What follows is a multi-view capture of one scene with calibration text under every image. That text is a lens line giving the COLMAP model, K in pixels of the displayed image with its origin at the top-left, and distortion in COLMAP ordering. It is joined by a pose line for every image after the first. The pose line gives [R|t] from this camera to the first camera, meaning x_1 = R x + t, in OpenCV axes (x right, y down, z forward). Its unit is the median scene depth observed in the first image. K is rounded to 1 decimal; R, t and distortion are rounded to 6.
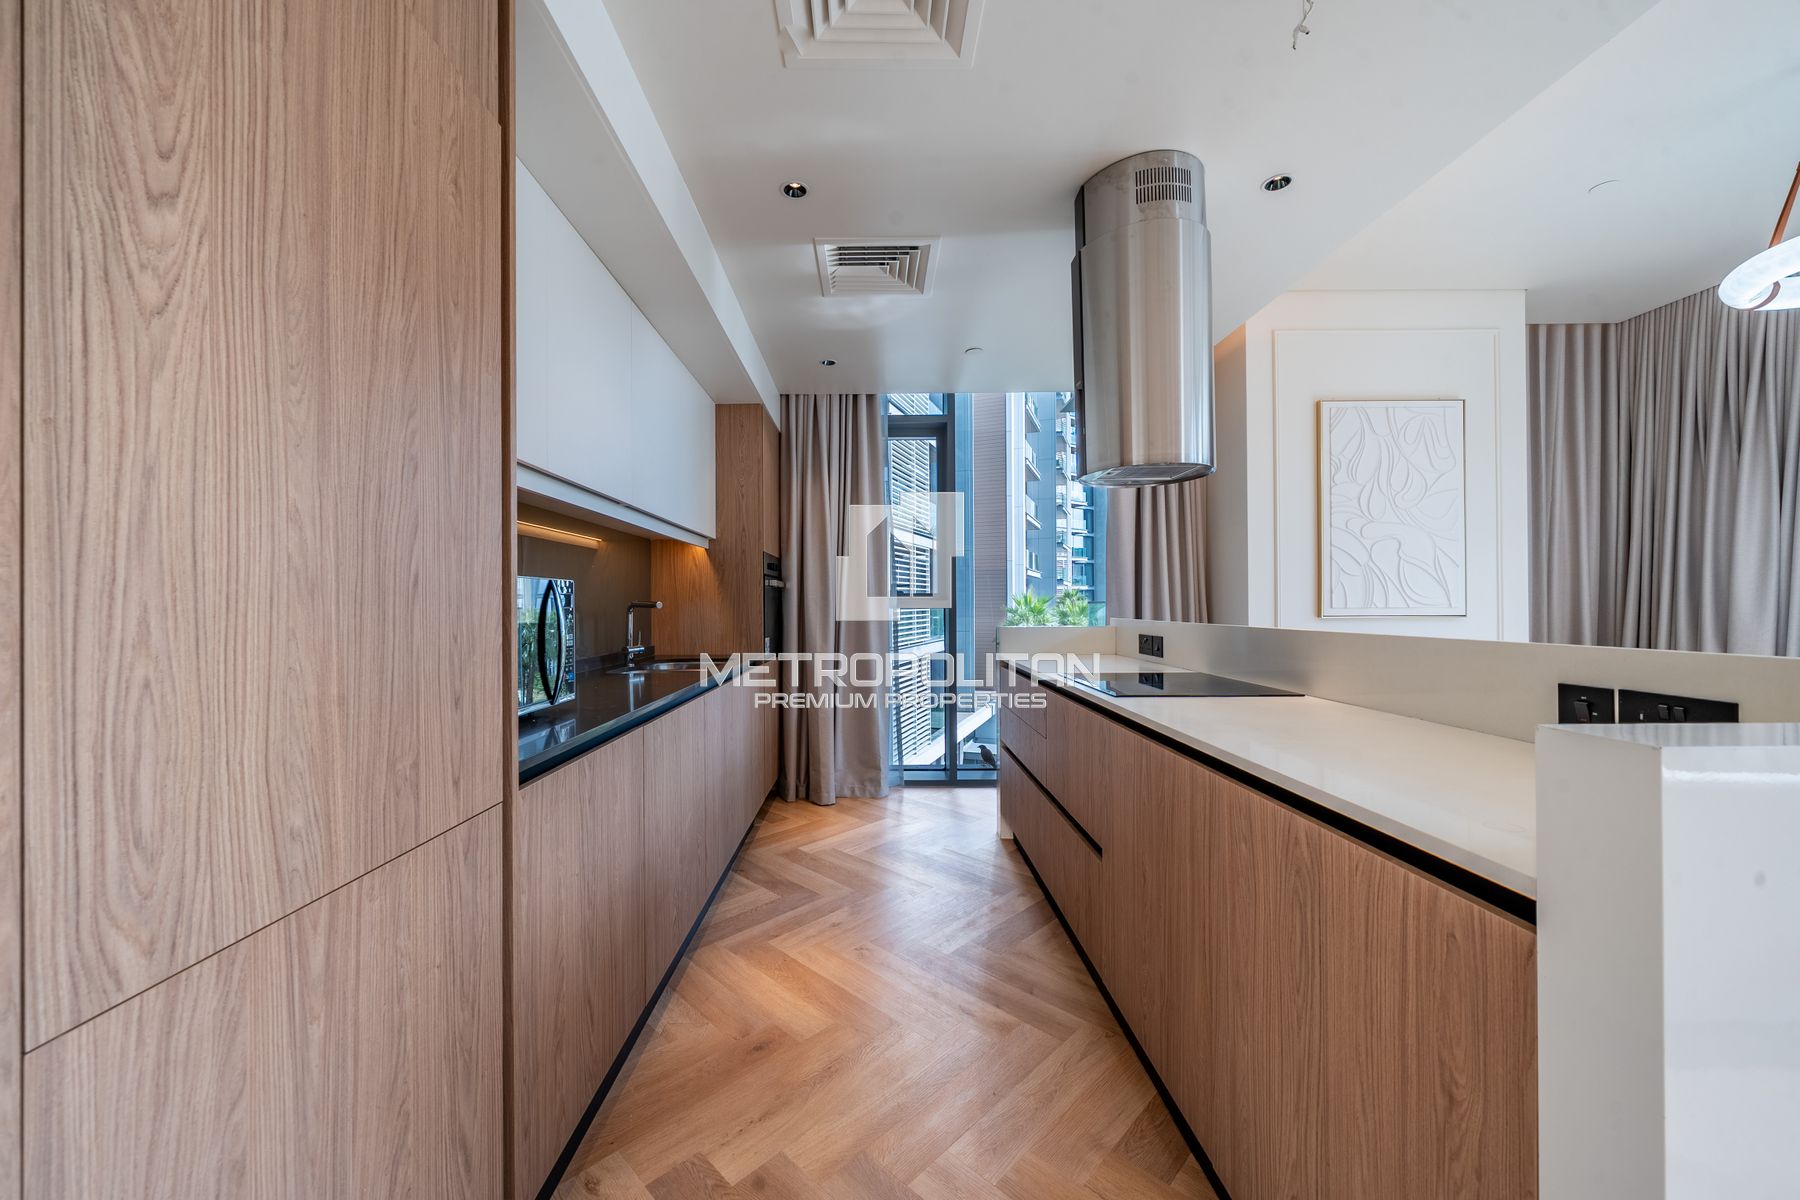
lens RADIAL K [[666.2, 0, 887.7], [0, 666.2, 604.4], [0, 0, 1]] dist [-0.005533, 0.000414]
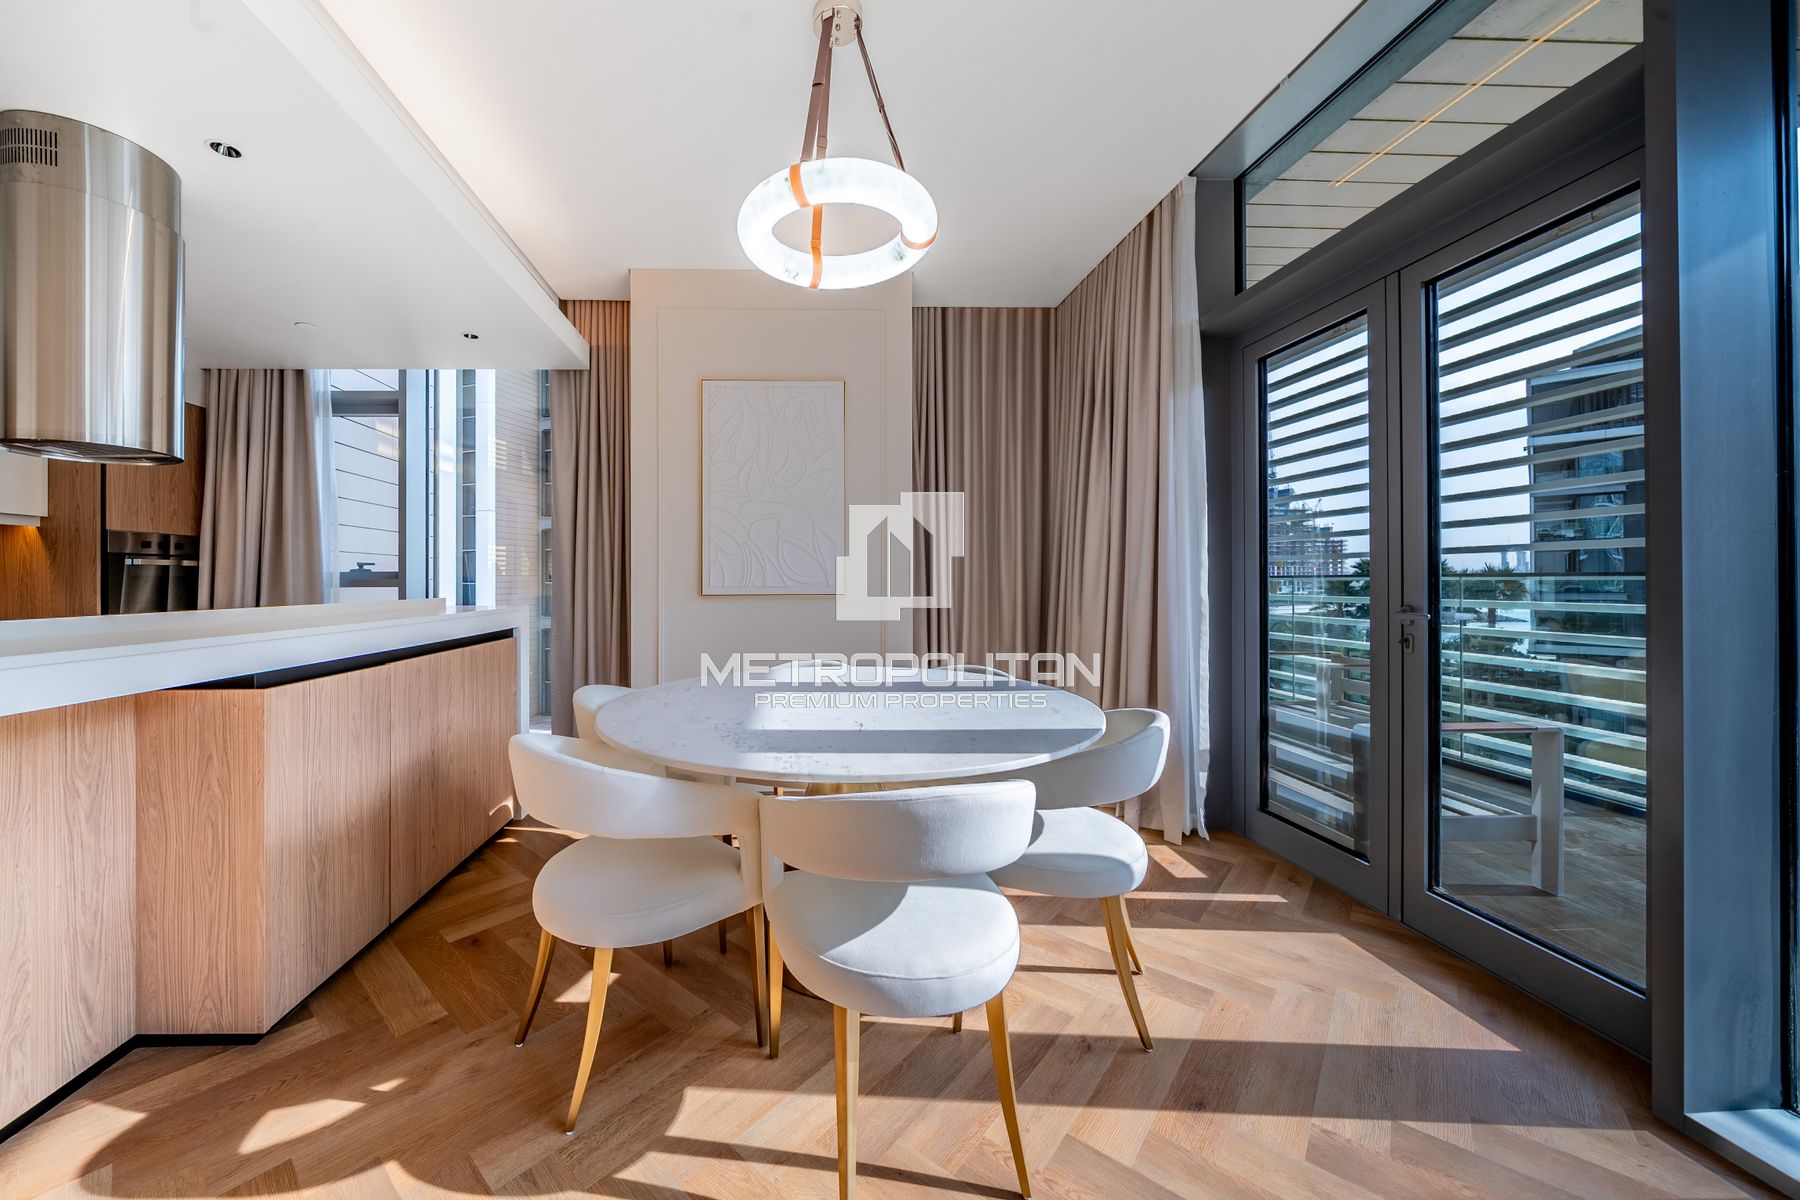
lens RADIAL K [[654.8, 0, 821.4], [0, 654.8, 578.3], [0, 0, 1]] dist [-0.002785, -0.000375]
pose [[0.998975, -0.002795, 0.045187, 0.877144], [0.003021, 0.999983, -0.004951, -0.000683], [-0.045172, 0.005083, 0.998966, 0.001200]]
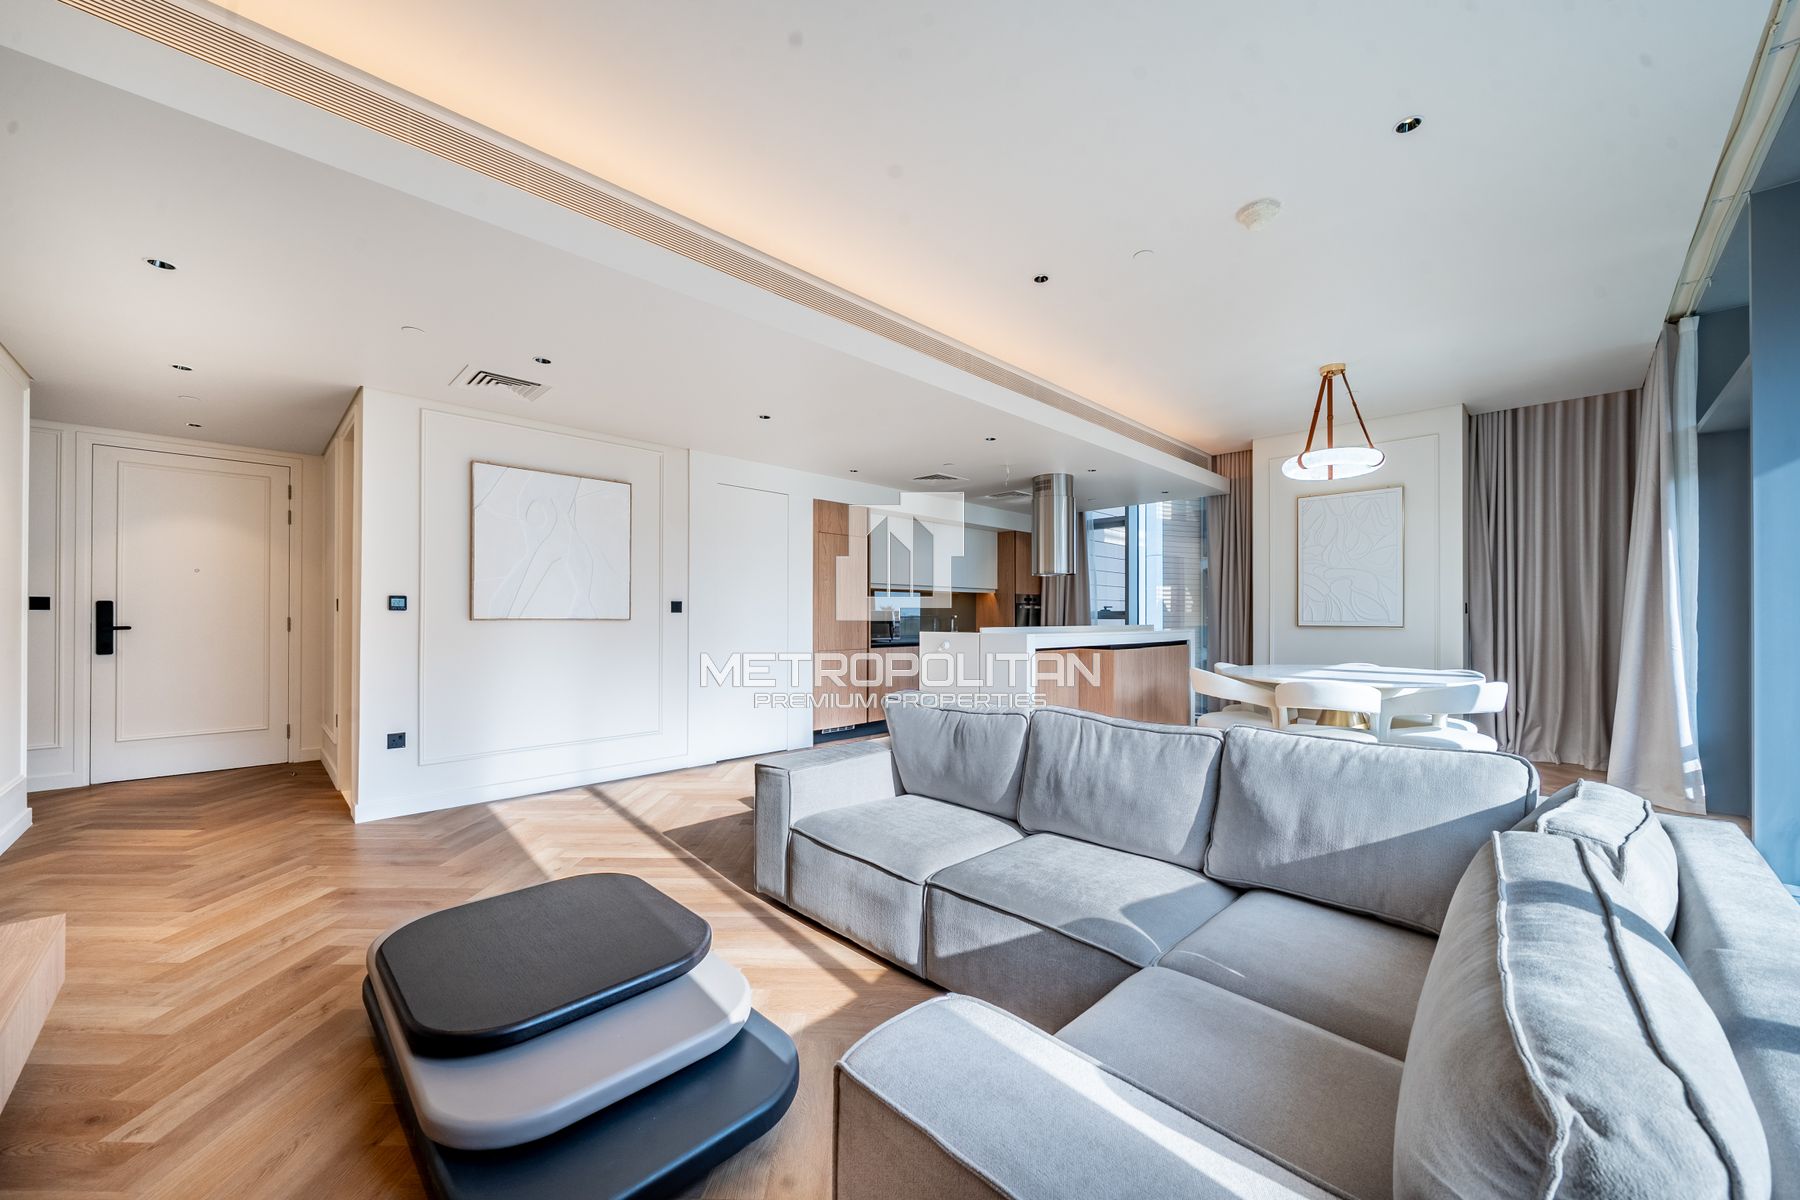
lens RADIAL K [[666.2, 0, 894.2], [0, 666.2, 611.1], [0, 0, 1]] dist [-0.005533, 0.000414]
pose [[0.701835, -0.001428, -0.712338, 1.258907], [-0.004411, 0.999970, -0.006351, -0.002582], [0.712326, 0.007600, 0.701807, -1.004412]]
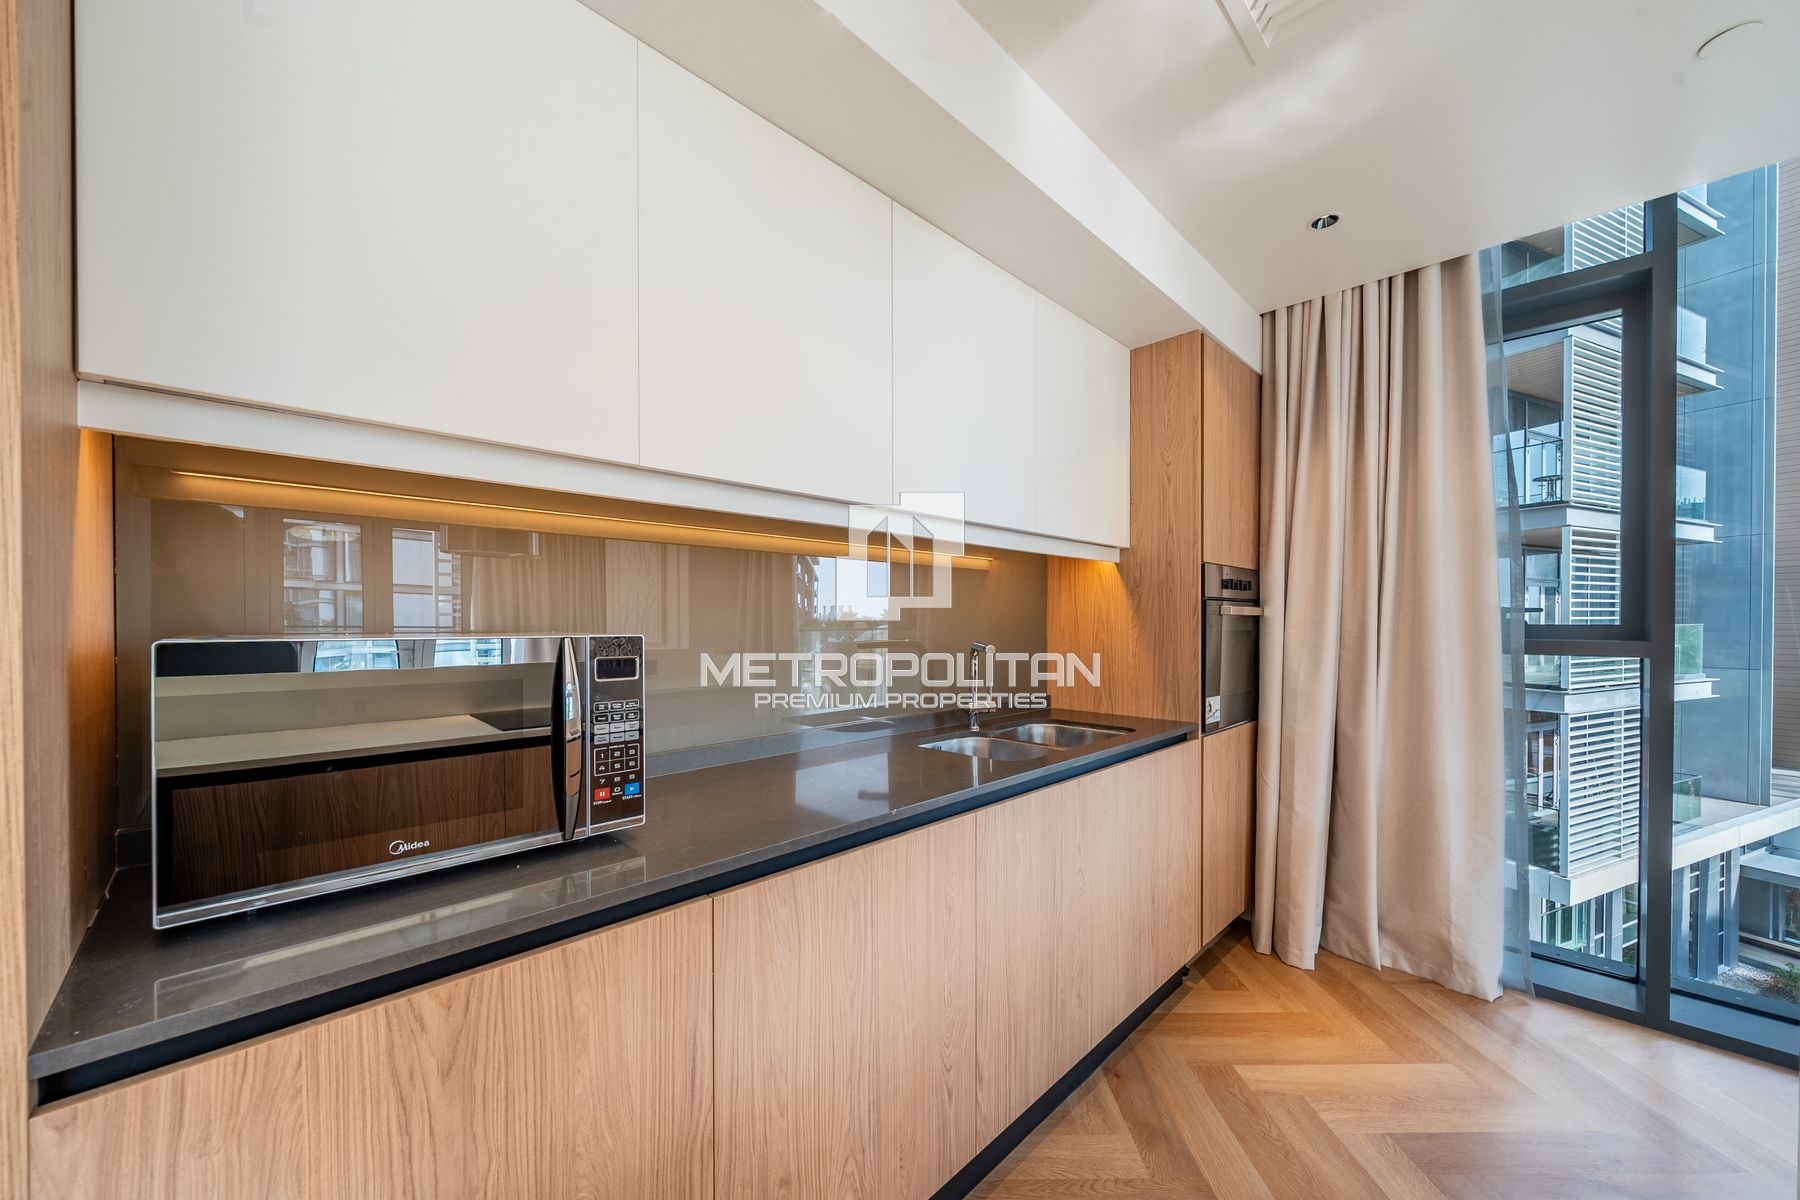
lens RADIAL K [[666.2, 0, 925.4], [0, 666.2, 610.9], [0, 0, 1]] dist [-0.005533, 0.000414]
pose [[0.704422, 0.016452, -0.709591, 0.084643], [-0.002462, 0.999782, 0.020735, -0.050206], [0.709777, -0.012859, 0.704309, 0.390800]]
